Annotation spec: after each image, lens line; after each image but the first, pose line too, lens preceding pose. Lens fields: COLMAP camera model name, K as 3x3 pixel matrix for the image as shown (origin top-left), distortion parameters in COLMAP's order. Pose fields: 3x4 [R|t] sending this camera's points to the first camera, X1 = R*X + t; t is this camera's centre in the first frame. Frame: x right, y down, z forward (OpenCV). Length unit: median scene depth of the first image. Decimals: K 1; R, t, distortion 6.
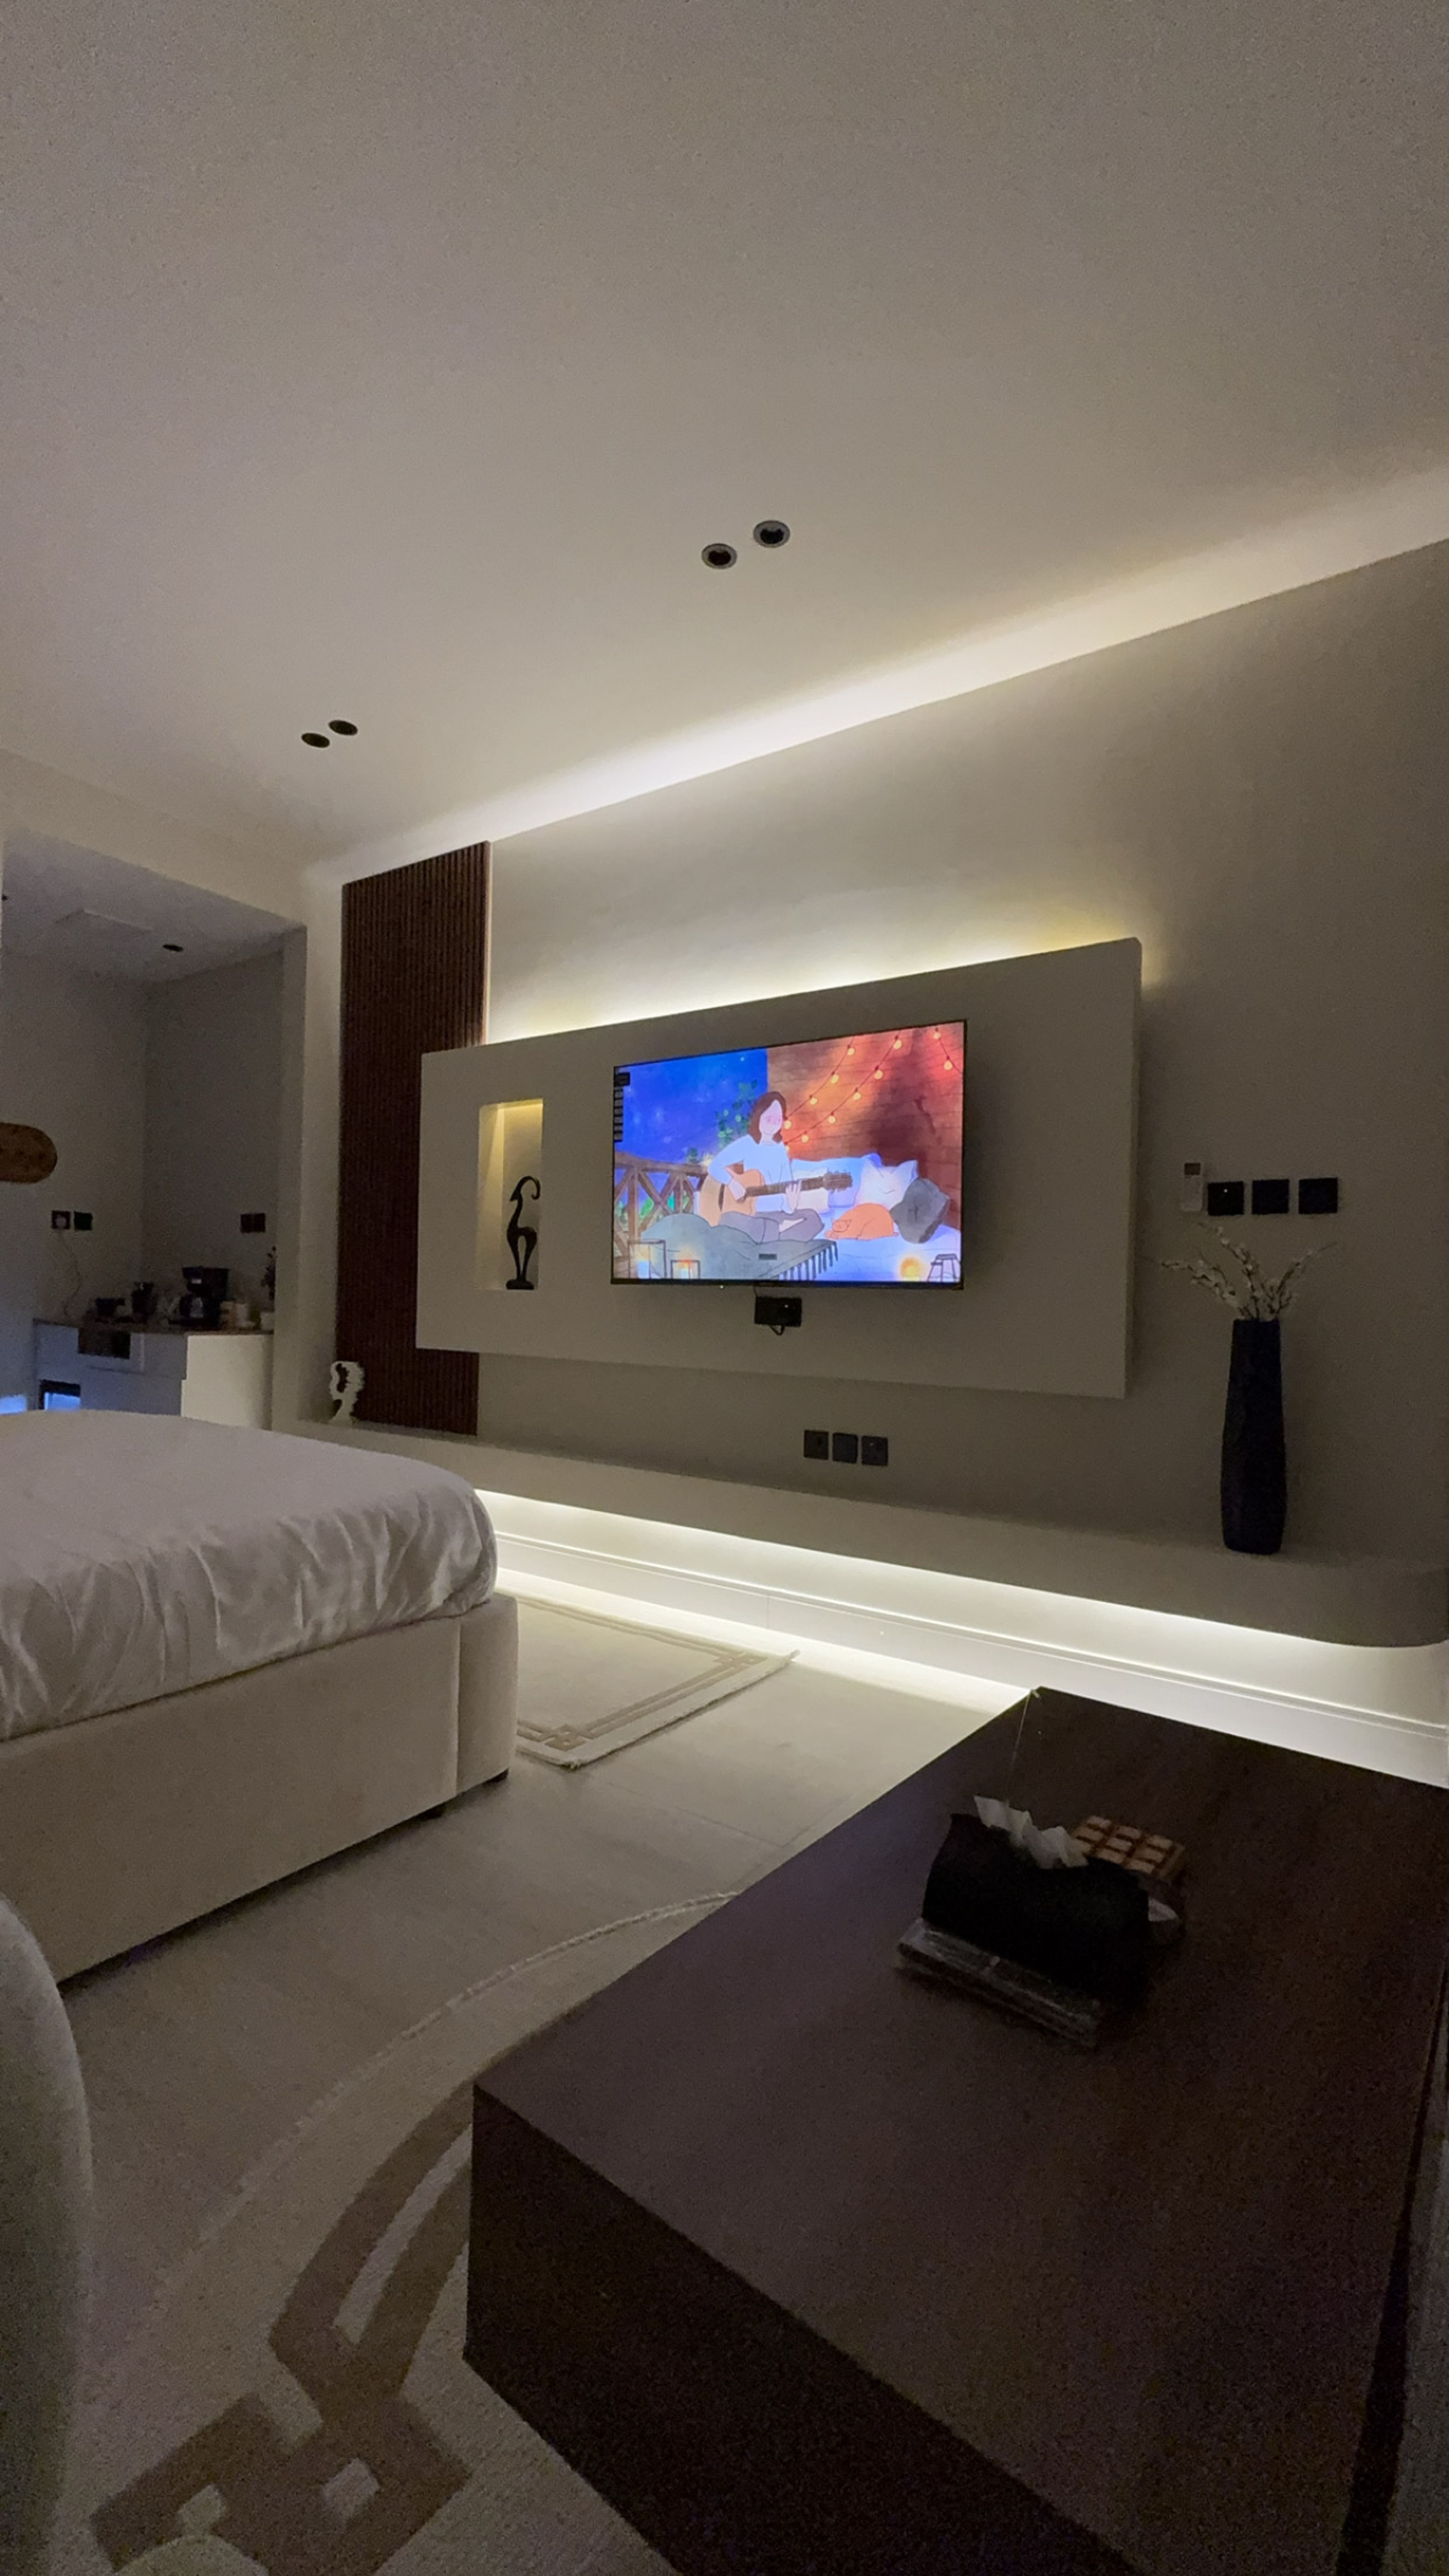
lens RADIAL K [[1089.2, 0, 715.9], [0, 1089.2, 1286.7], [0, 0, 1]] dist [-0.000081, 0.000208]
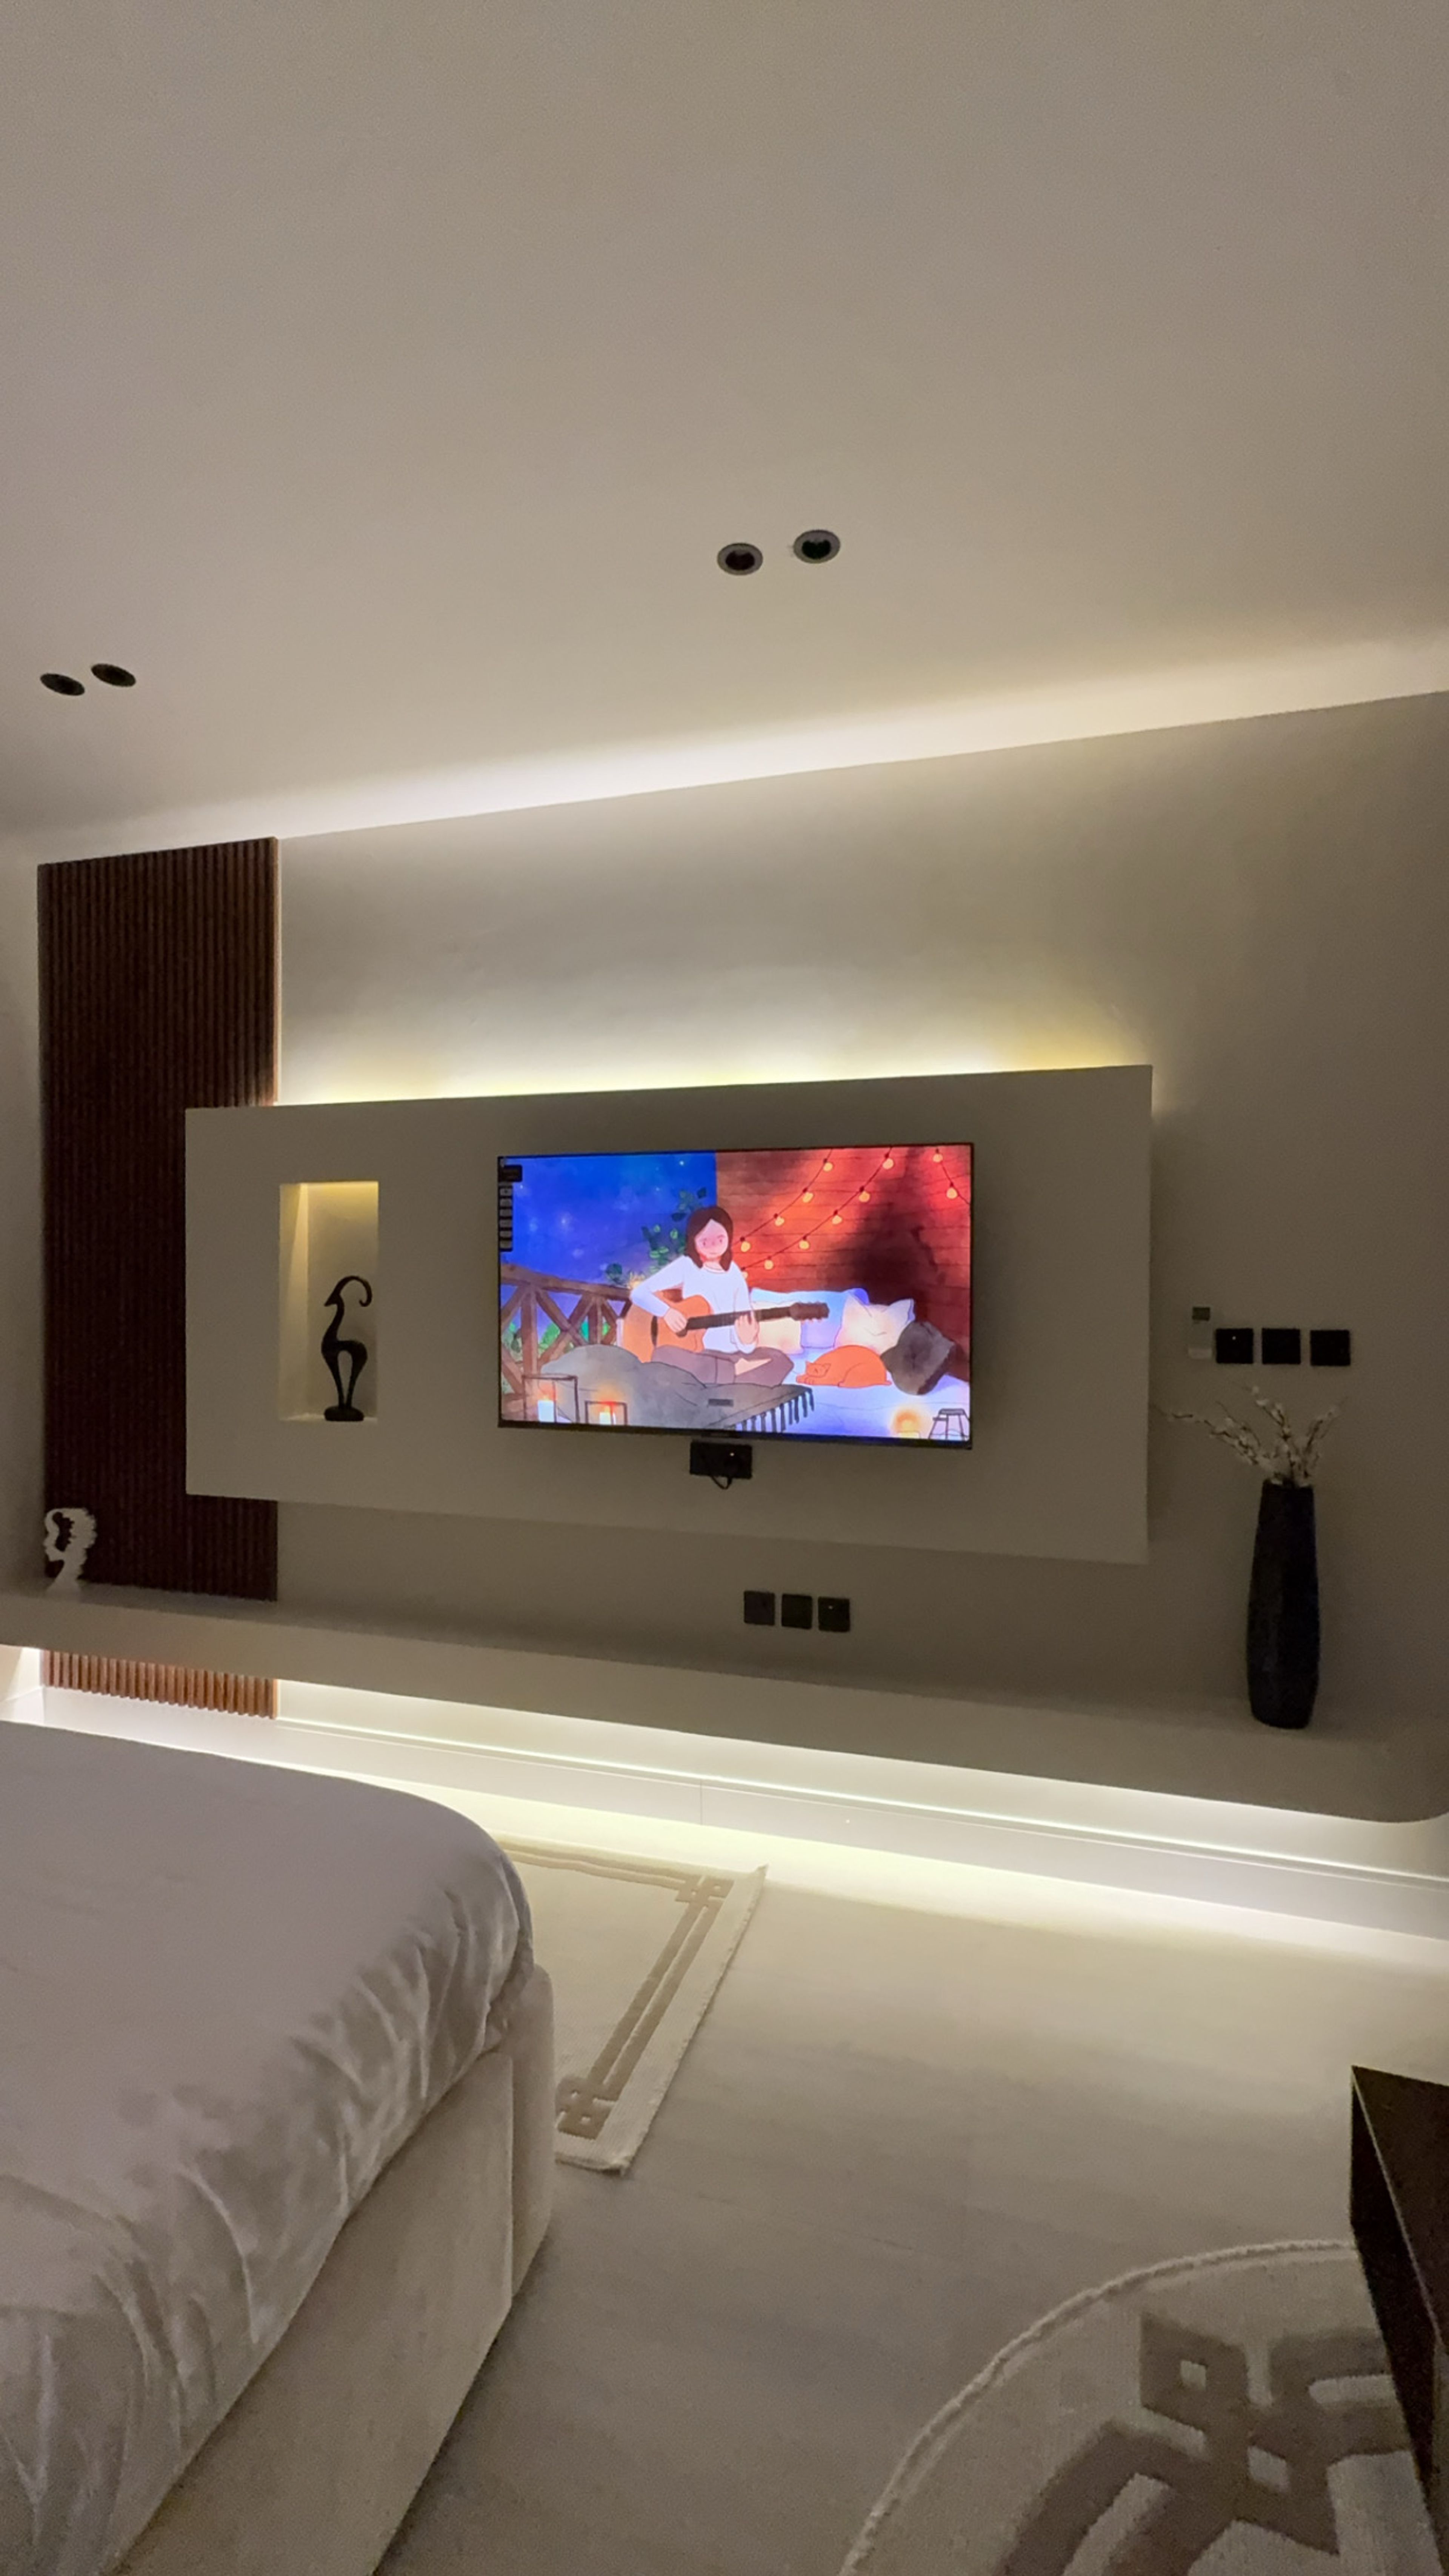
lens RADIAL K [[1089.2, 0, 727.9], [0, 1089.2, 1288.0], [0, 0, 1]] dist [-0.000081, 0.000208]
pose [[0.944908, -0.020262, 0.326708, -0.213339], [0.014415, 0.999690, 0.020307, -0.129034], [-0.327019, -0.014479, 0.944907, 0.202440]]
